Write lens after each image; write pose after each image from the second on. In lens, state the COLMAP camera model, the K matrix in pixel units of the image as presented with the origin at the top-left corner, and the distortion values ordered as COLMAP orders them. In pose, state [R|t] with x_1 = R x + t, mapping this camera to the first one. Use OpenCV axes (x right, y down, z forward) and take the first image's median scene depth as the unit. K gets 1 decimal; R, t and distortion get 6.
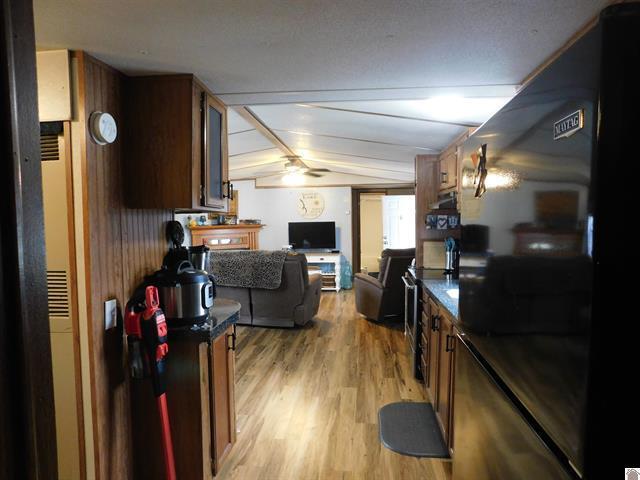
lens RADIAL K [[424.6, 0, 318.1], [0, 424.6, 237.6], [0, 0, 1]] dist [-0.069779, 0.057084]
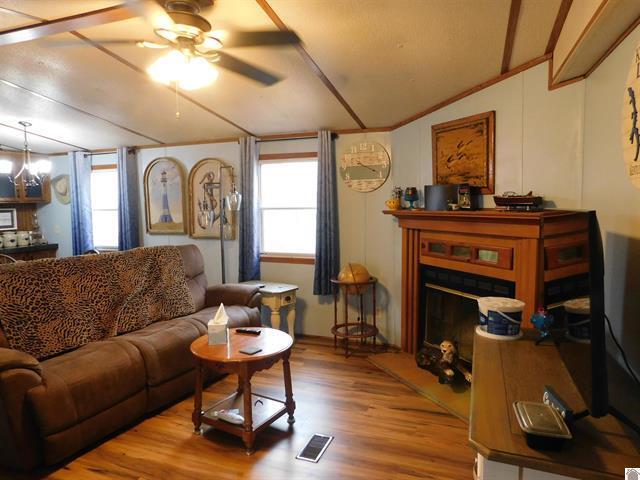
lens RADIAL K [[424.6, 0, 318.1], [0, 424.6, 237.6], [0, 0, 1]] dist [-0.069779, 0.057084]
pose [[-0.250827, 0.100199, -0.962832, 0.342211], [-0.027579, 0.993485, 0.110573, -0.080009], [0.967639, 0.054288, -0.246430, 1.763547]]
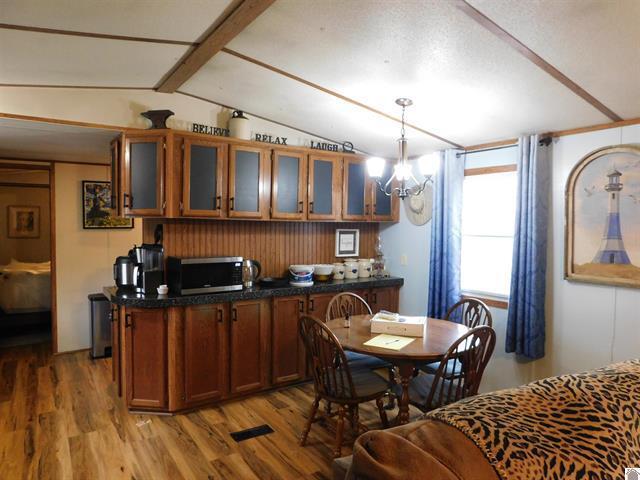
lens RADIAL K [[424.6, 0, 318.1], [0, 424.6, 237.6], [0, 0, 1]] dist [-0.069779, 0.057084]
pose [[-0.764736, 0.028139, -0.643729, 0.079975], [-0.027959, 0.996656, 0.076781, -0.058628], [0.643737, 0.076715, -0.761392, 1.282618]]
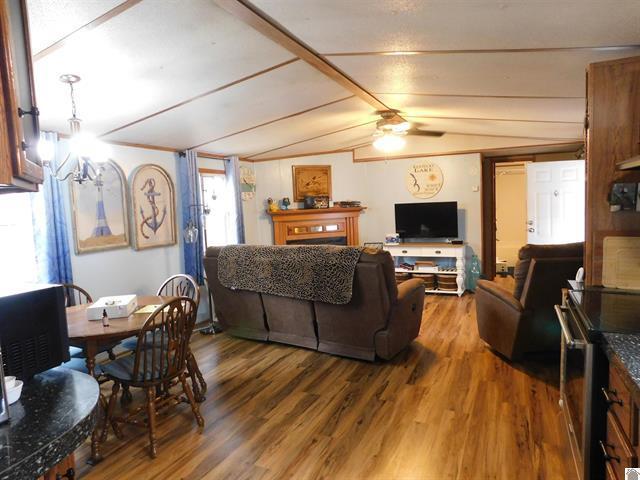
lens RADIAL K [[424.6, 0, 318.1], [0, 424.6, 237.6], [0, 0, 1]] dist [-0.069779, 0.057084]
pose [[0.947438, 0.001751, -0.319936, 0.084242], [0.011797, 0.999114, 0.040405, -0.013576], [0.319723, -0.042056, 0.946577, 0.415137]]
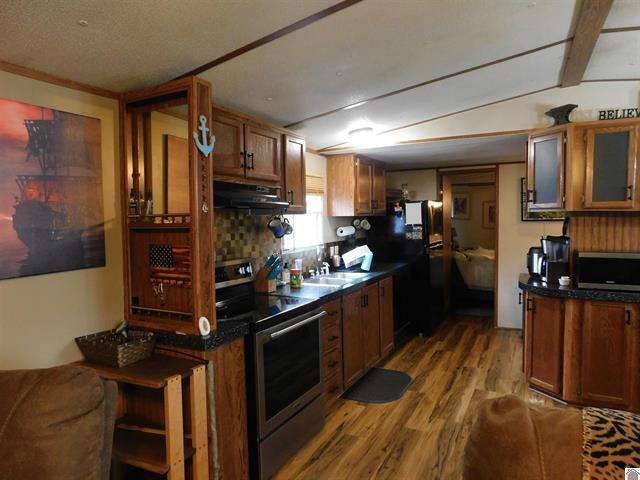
lens RADIAL K [[424.6, 0, 318.1], [0, 424.6, 237.6], [0, 0, 1]] dist [-0.069779, 0.057084]
pose [[-0.930754, 0.008166, 0.365554, -0.039626], [0.043274, 0.995185, 0.087950, -0.065524], [-0.363076, 0.097678, -0.926626, 1.395136]]
